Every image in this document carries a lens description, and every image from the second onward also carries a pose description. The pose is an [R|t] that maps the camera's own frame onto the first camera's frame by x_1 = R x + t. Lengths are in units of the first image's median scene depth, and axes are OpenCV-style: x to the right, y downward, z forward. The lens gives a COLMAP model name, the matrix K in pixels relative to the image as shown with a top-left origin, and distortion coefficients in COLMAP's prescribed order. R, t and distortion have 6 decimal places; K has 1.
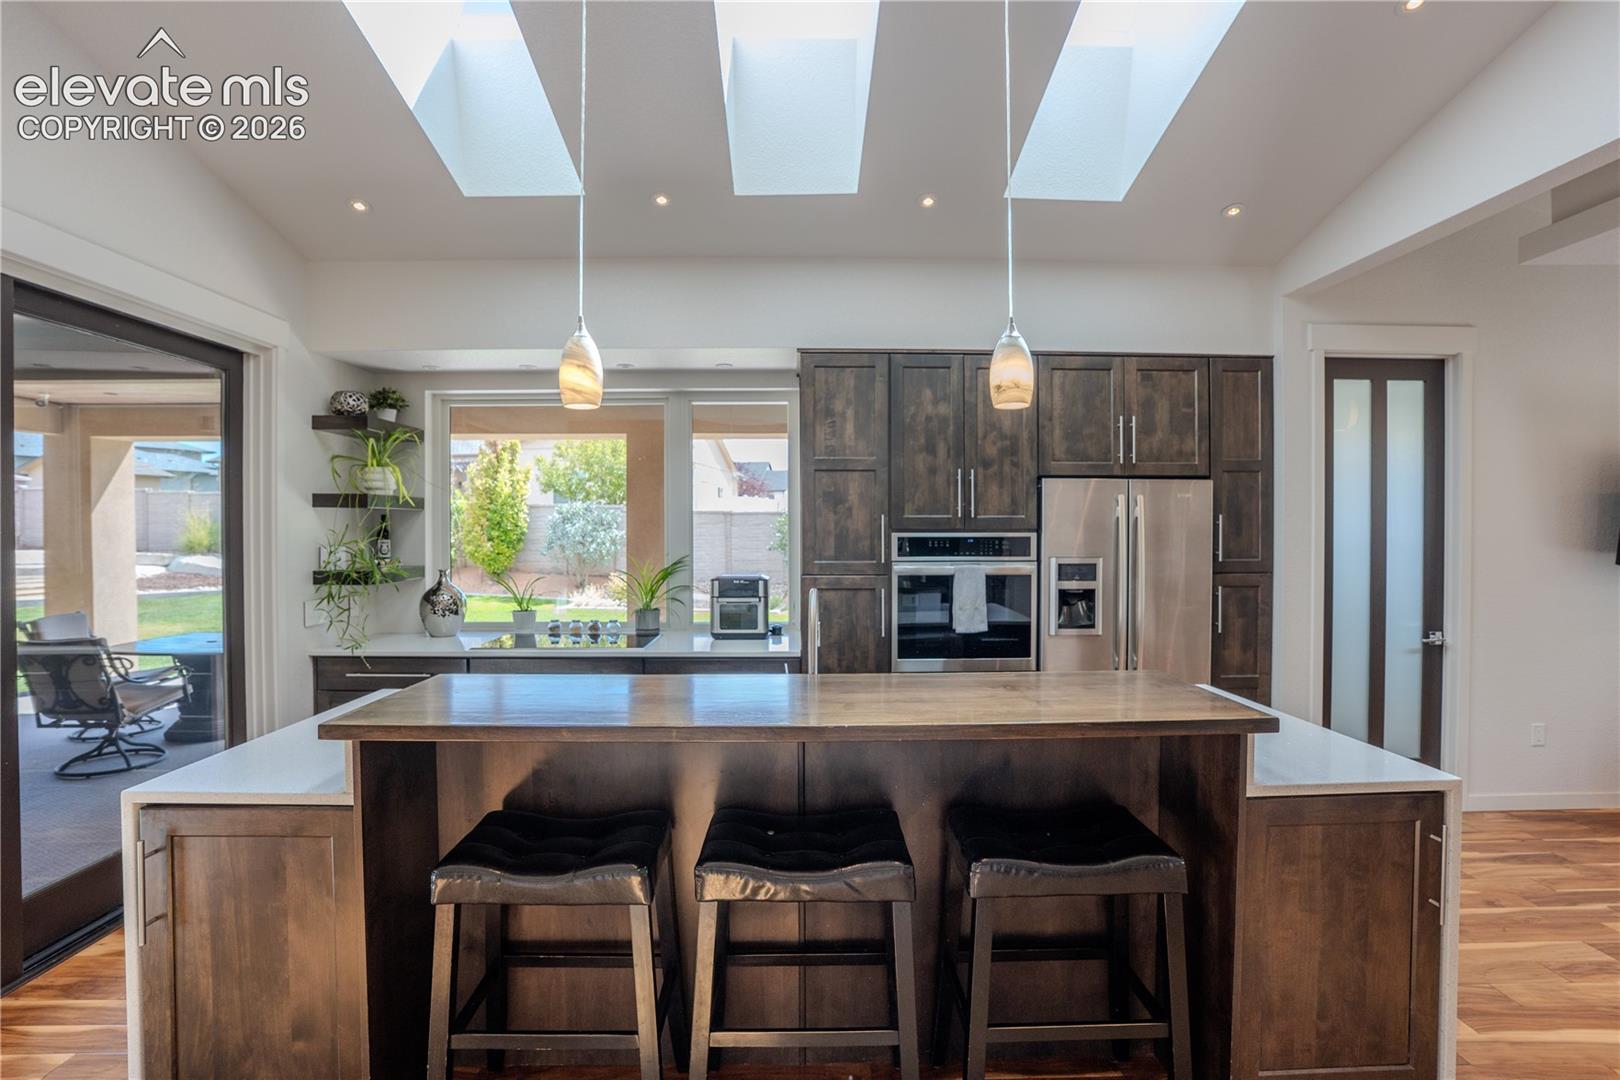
lens RADIAL K [[751.9, 0, 810.0], [0, 751.9, 540.0], [0, 0, 1]] dist [-0.074794, 0.026747]
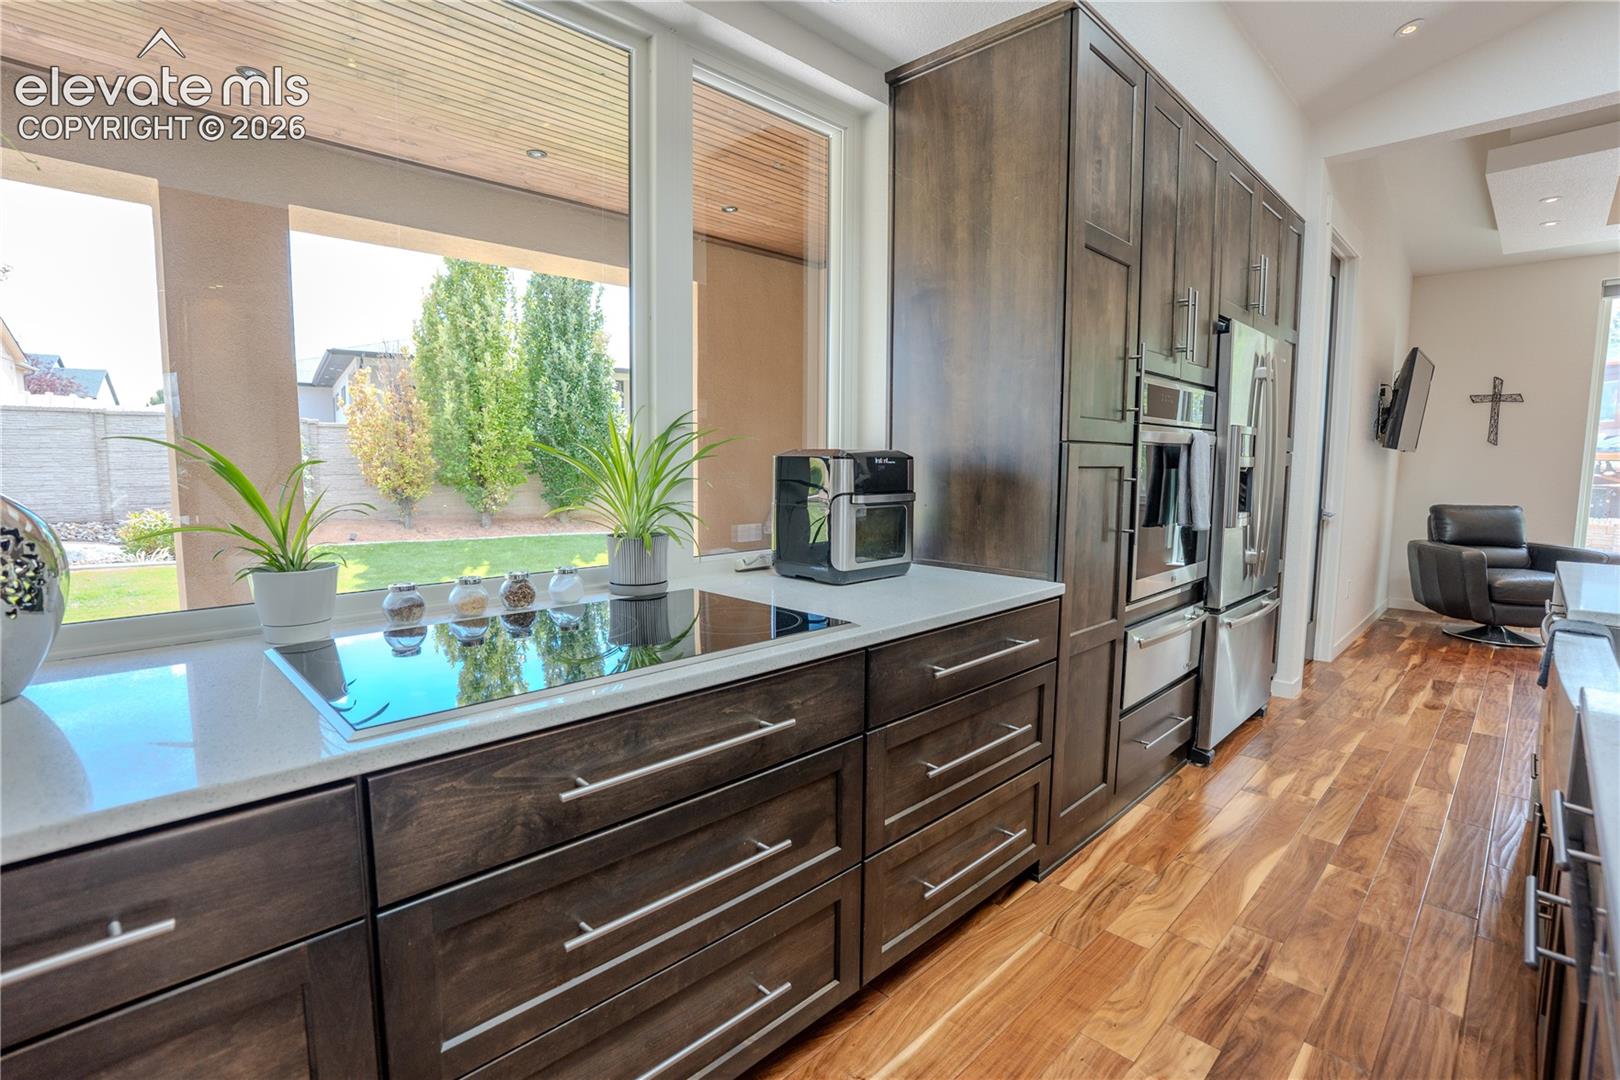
lens RADIAL K [[765.5, 0, 809.1], [0, 765.5, 536.7], [0, 0, 1]] dist [-0.076729, 0.029294]
pose [[0.723276, -0.066392, 0.687360, -0.511904], [0.003015, 0.995662, 0.092998, 0.062900], [-0.690553, -0.065191, 0.720338, 0.735422]]
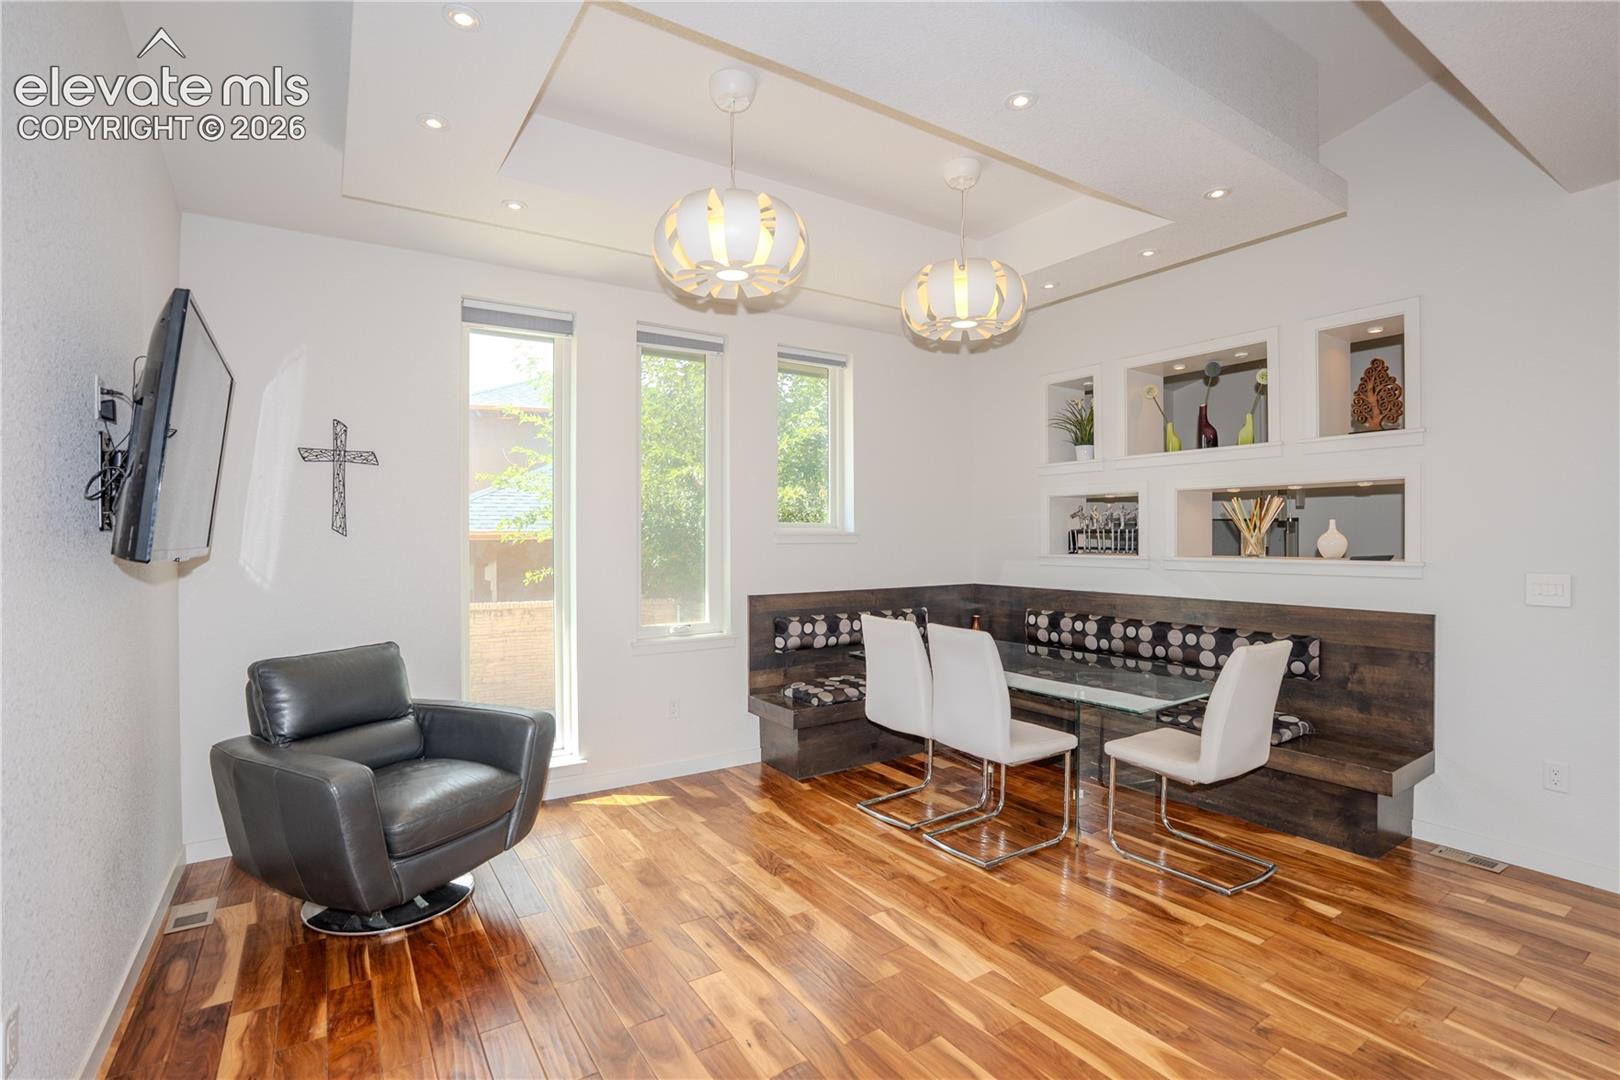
lens RADIAL K [[765.5, 0, 809.1], [0, 765.5, 536.7], [0, 0, 1]] dist [-0.076729, 0.029294]
pose [[-0.524276, -0.002699, 0.851544, 0.495737], [0.012821, 0.999857, 0.011063, 0.018001], [-0.851452, 0.016718, -0.524166, 0.849276]]
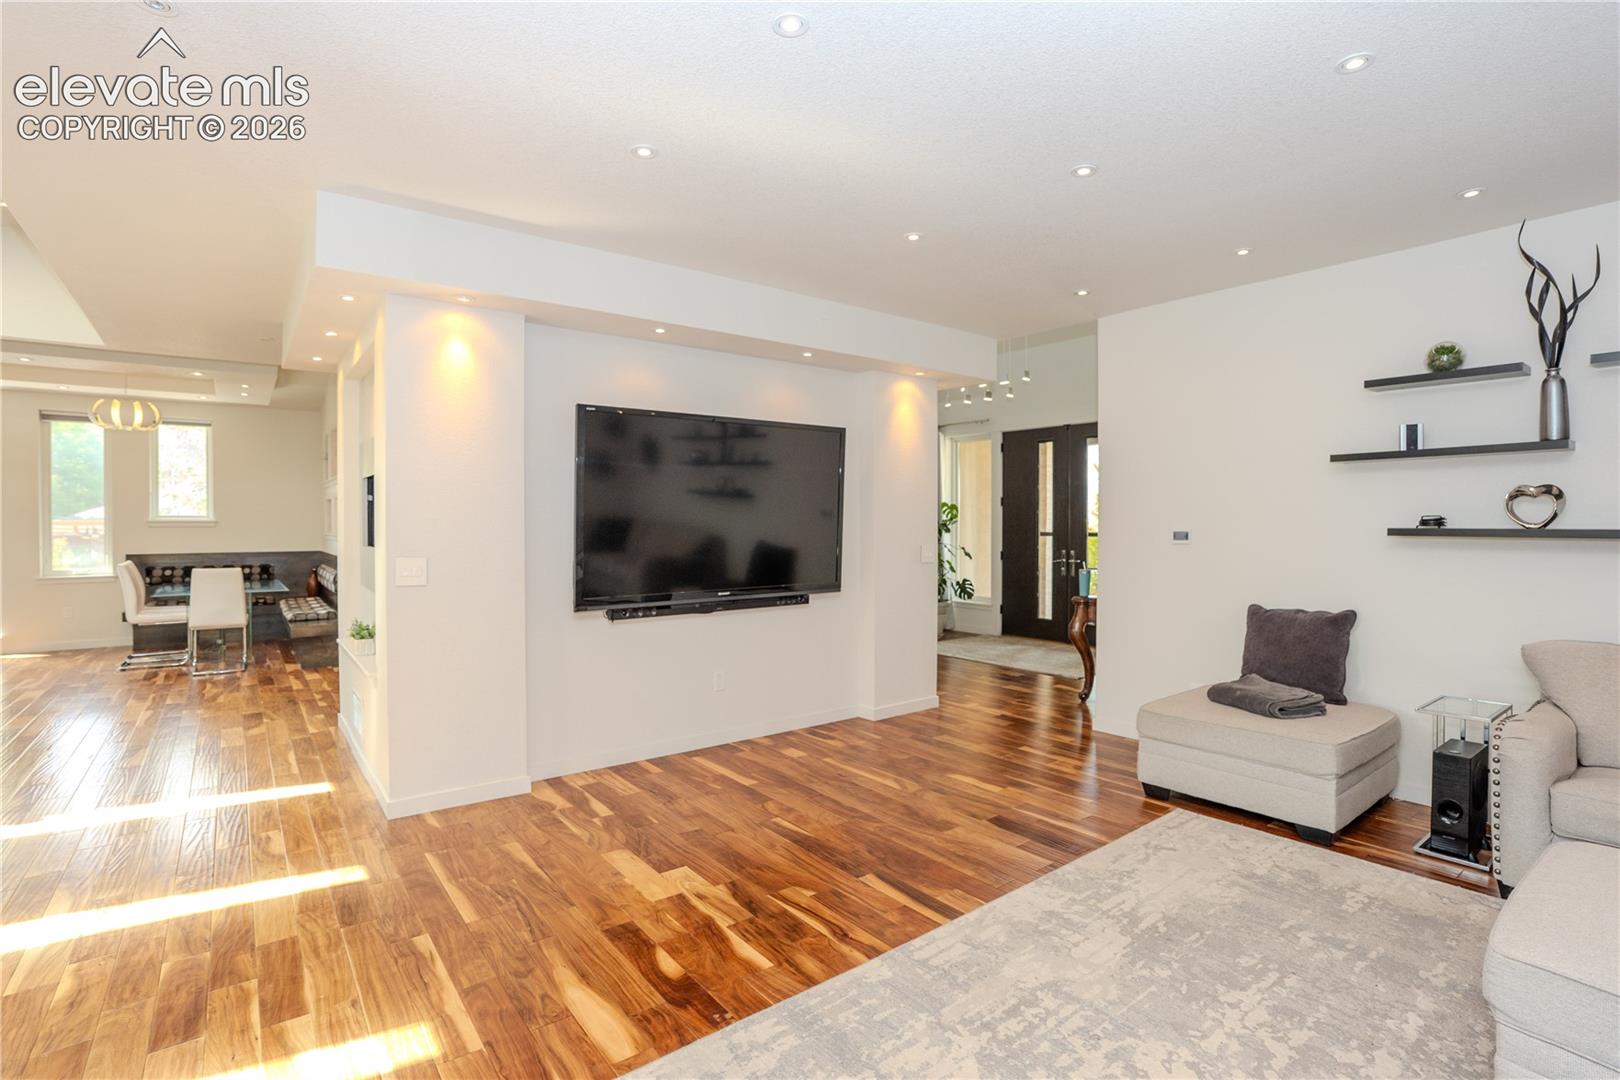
lens RADIAL K [[765.5, 0, 809.1], [0, 765.5, 536.7], [0, 0, 1]] dist [-0.076729, 0.029294]
pose [[-0.599153, -0.014709, 0.800499, -1.341309], [0.012537, 0.999536, 0.027750, 0.036412], [-0.800536, 0.026662, -0.598691, -0.008498]]
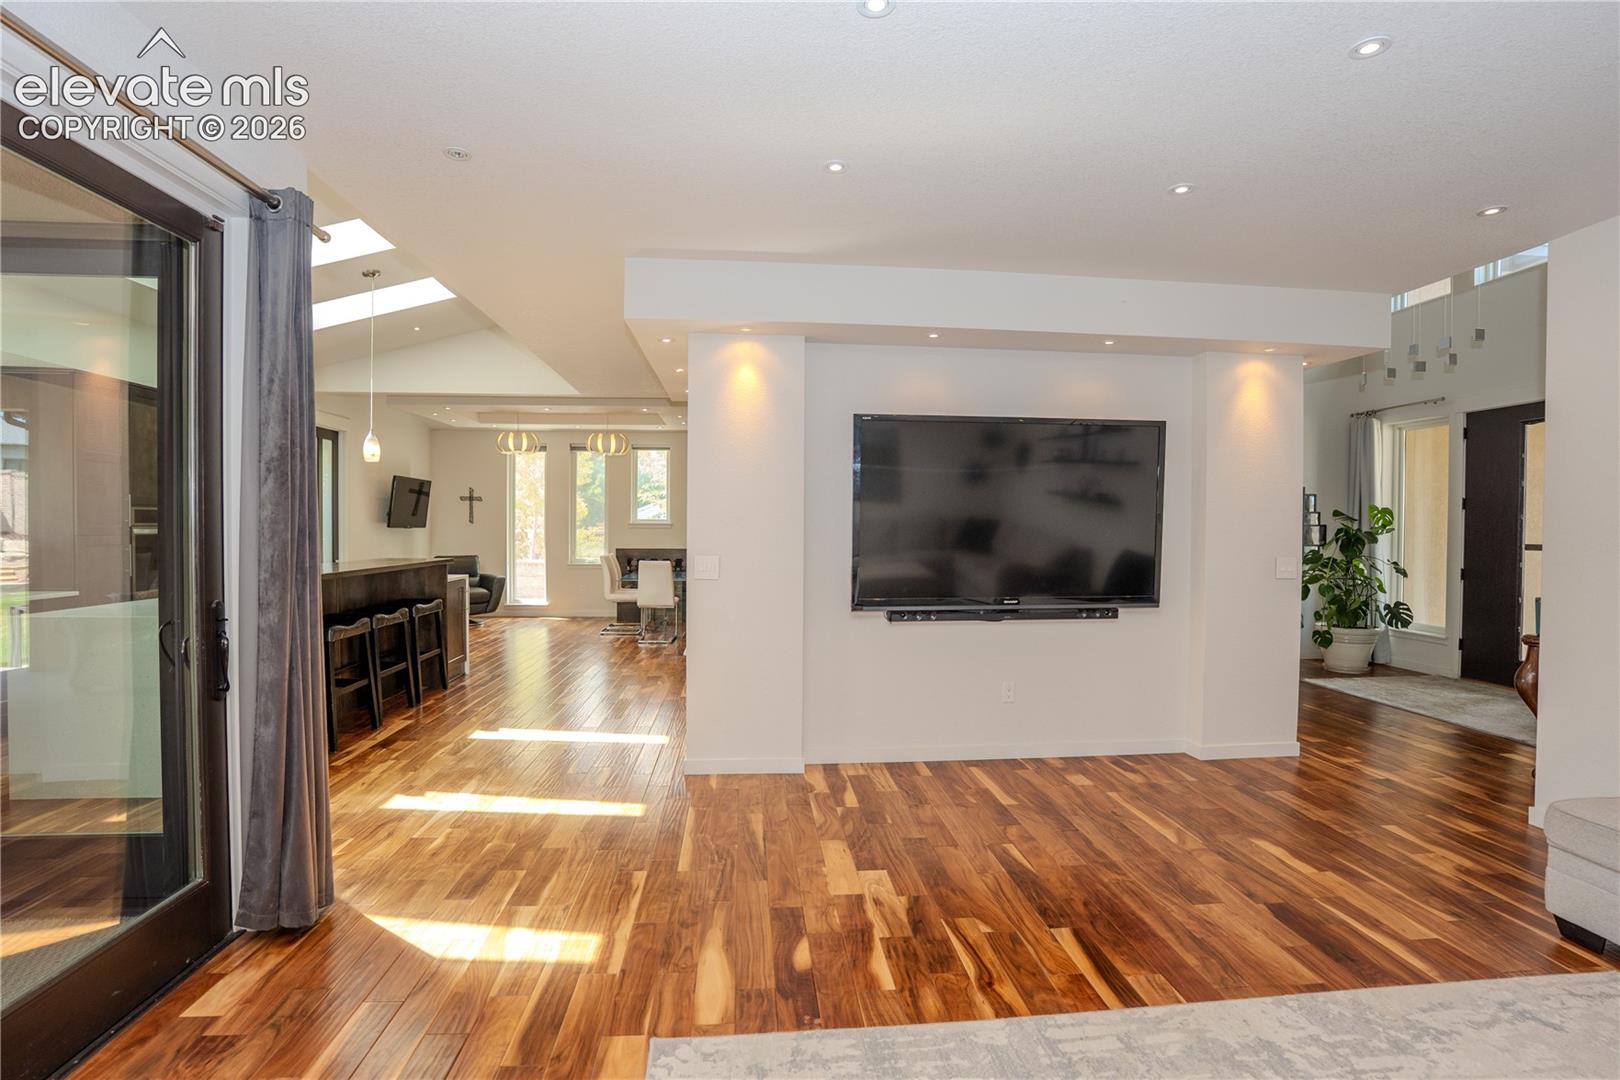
lens RADIAL K [[751.9, 0, 810.0], [0, 751.9, 540.0], [0, 0, 1]] dist [-0.074794, 0.026747]
pose [[-0.072098, -0.018589, 0.997224, -1.398463], [0.008819, 0.999775, 0.019274, 0.040084], [-0.997359, 0.010184, -0.071918, -0.233657]]
